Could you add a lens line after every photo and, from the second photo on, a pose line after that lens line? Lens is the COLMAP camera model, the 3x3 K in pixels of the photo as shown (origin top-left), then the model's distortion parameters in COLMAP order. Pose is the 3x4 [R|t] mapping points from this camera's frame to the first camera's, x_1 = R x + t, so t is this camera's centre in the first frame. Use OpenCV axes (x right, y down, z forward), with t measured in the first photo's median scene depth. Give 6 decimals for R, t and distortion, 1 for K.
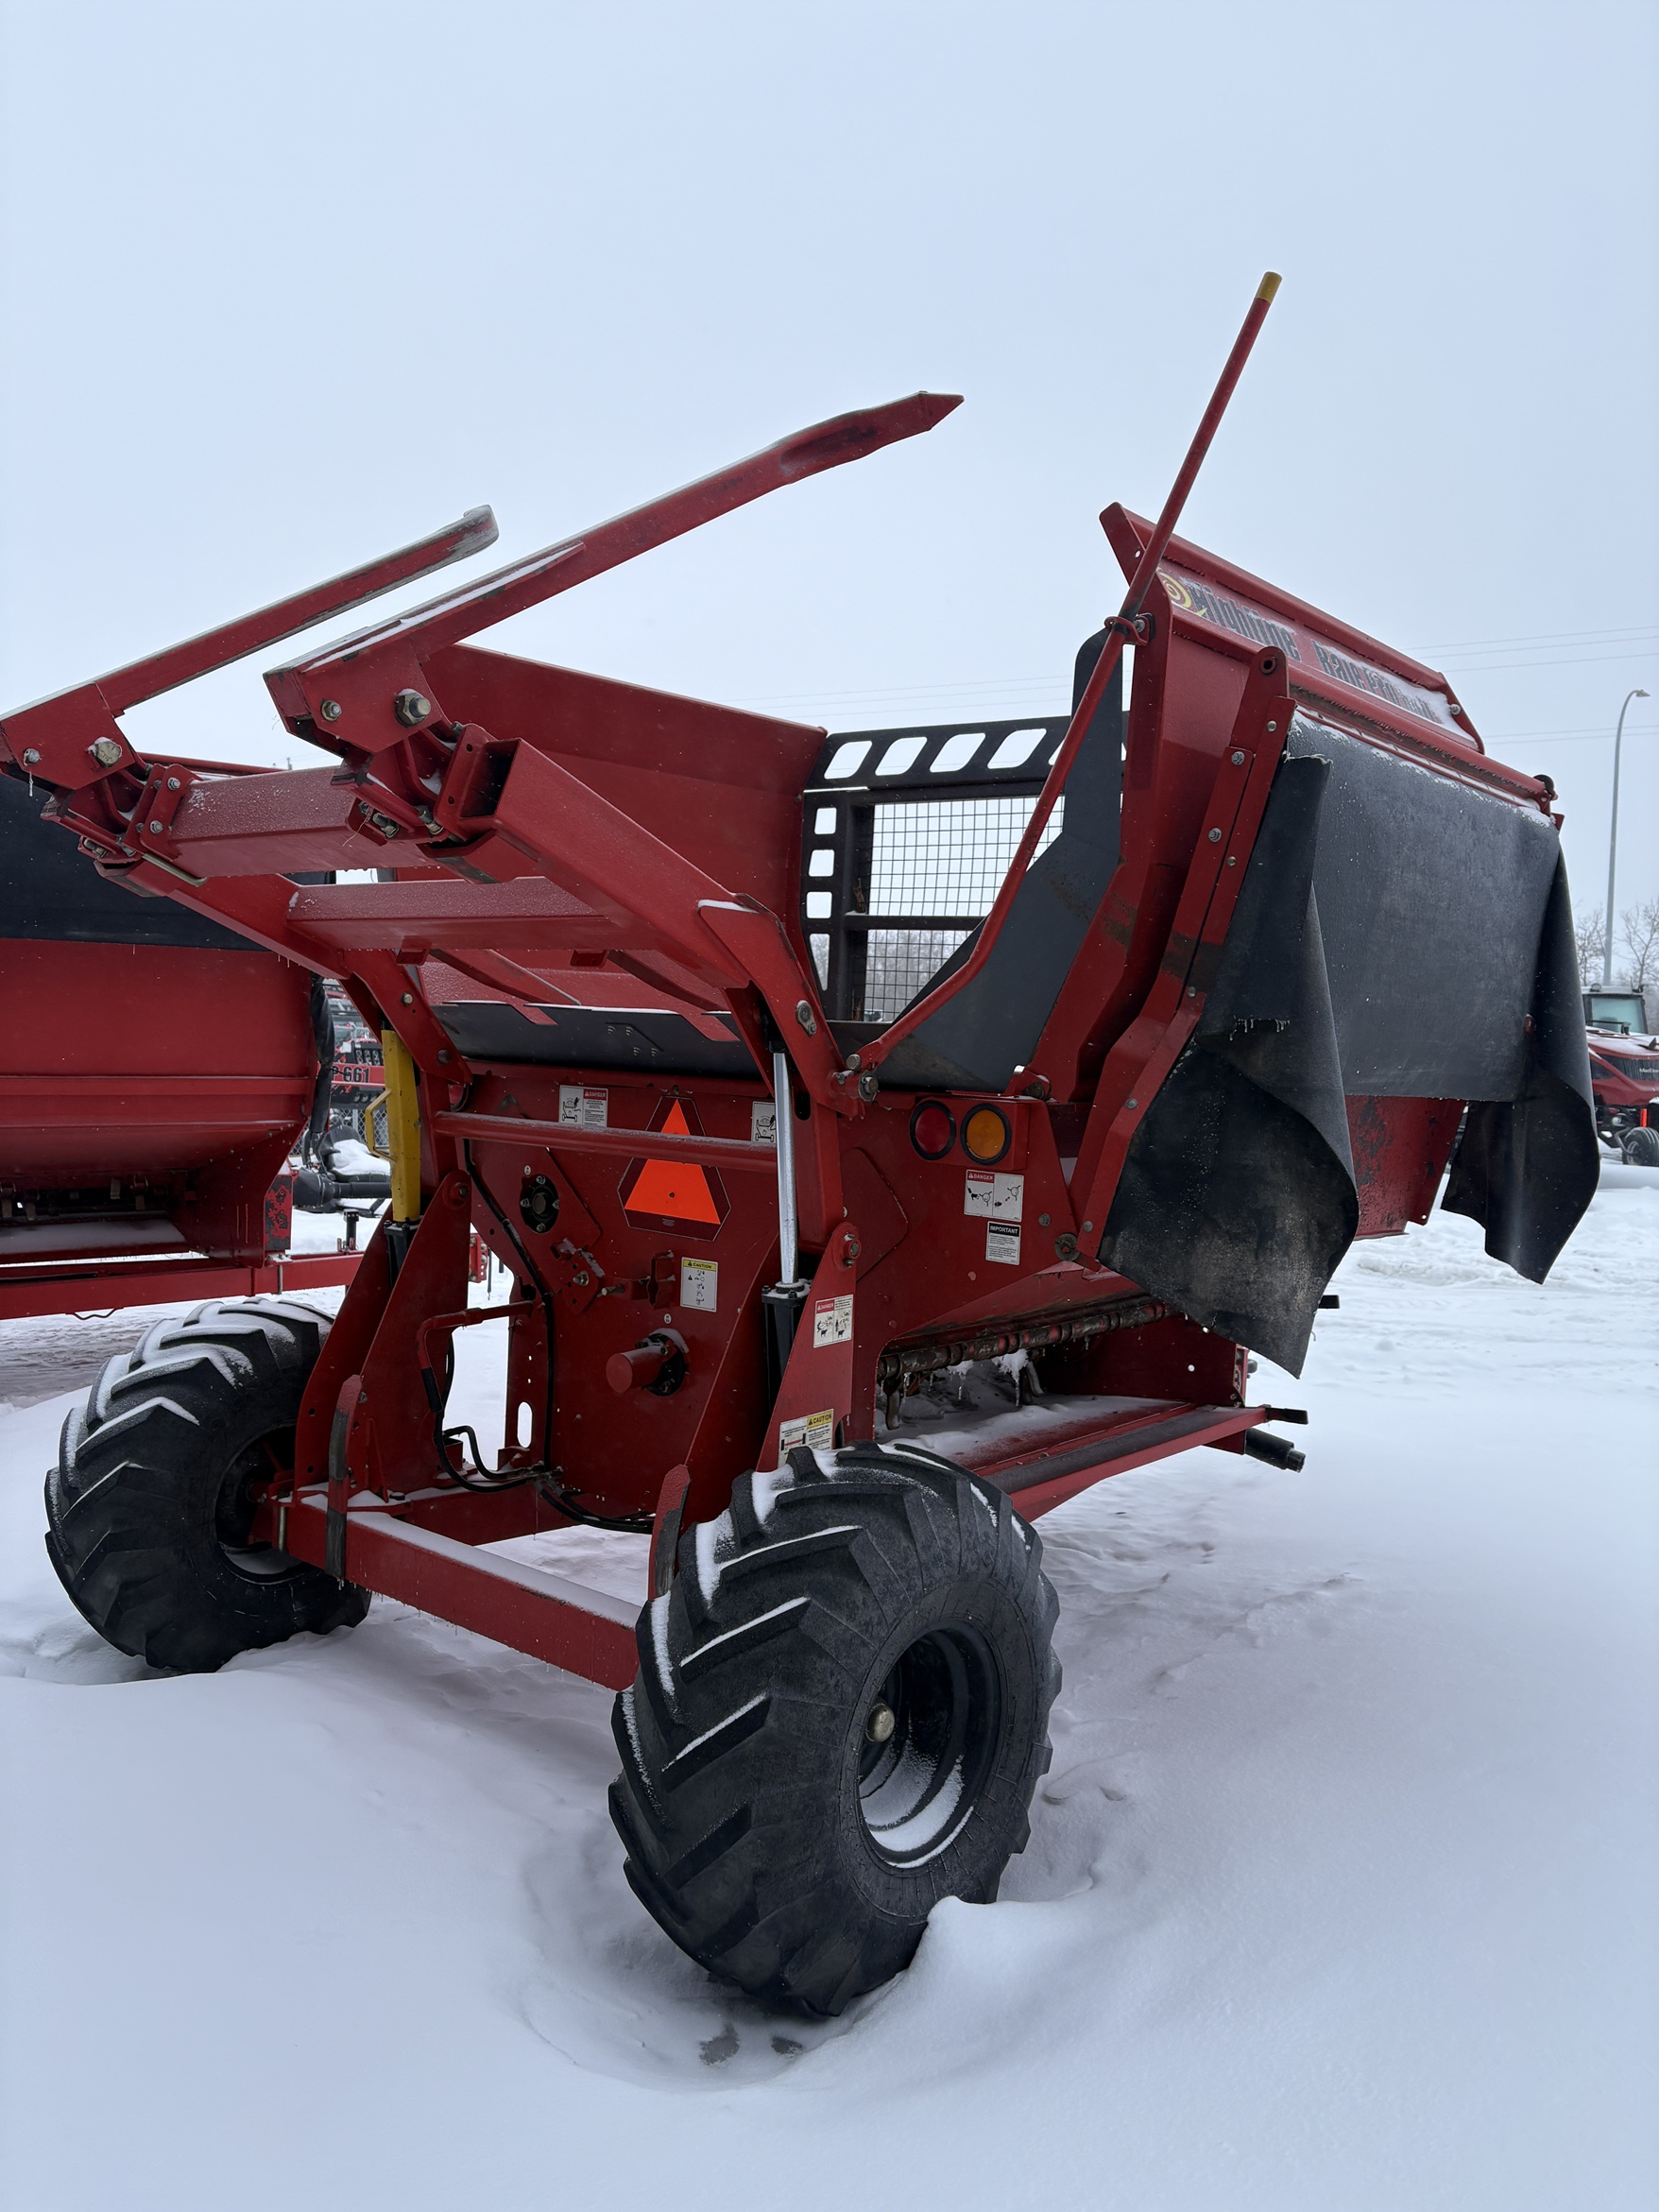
lens RADIAL K [[1648.0, 0, 829.5], [0, 1648.0, 1106.0], [0, 0, 1]] dist [-0.004964, -0.002596]
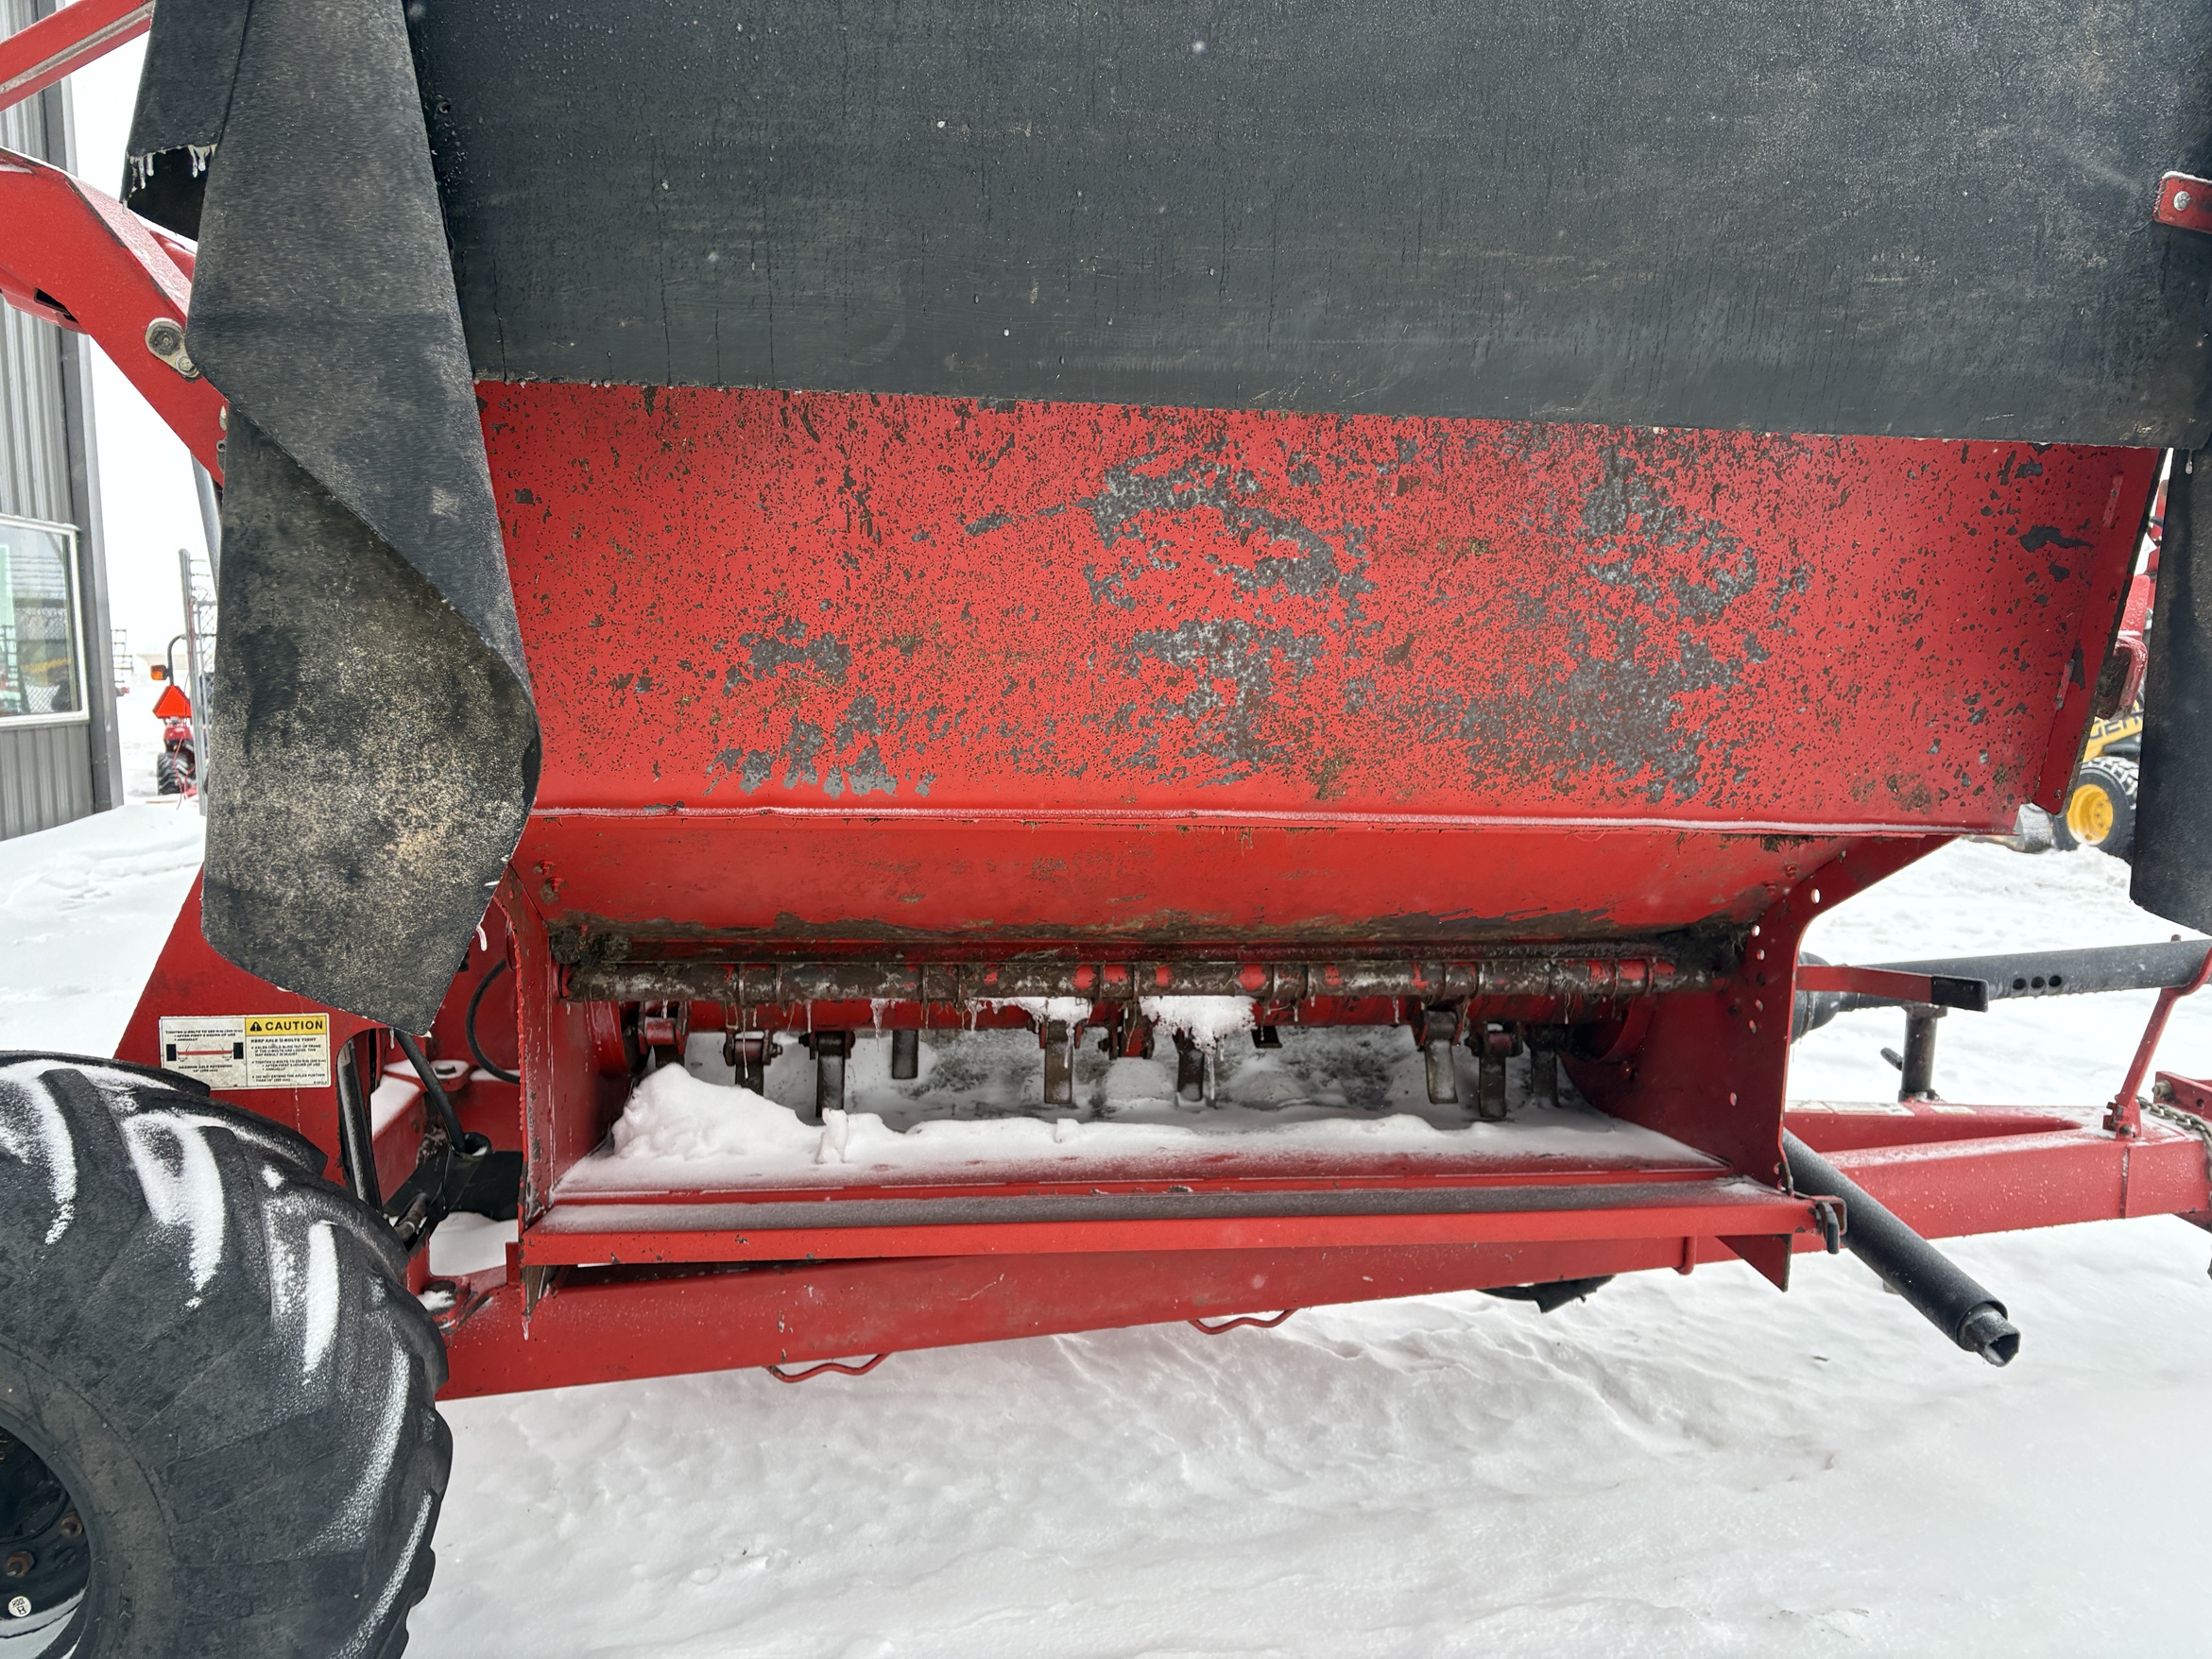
lens RADIAL K [[1648.0, 0, 1106.0], [0, 1648.0, 829.5], [0, 0, 1]] dist [-0.004964, -0.002596]
pose [[0.706640, 0.046637, -0.706034, 0.499907], [-0.011542, 0.998452, 0.054400, 0.060983], [0.707479, -0.030292, 0.706085, 0.595619]]
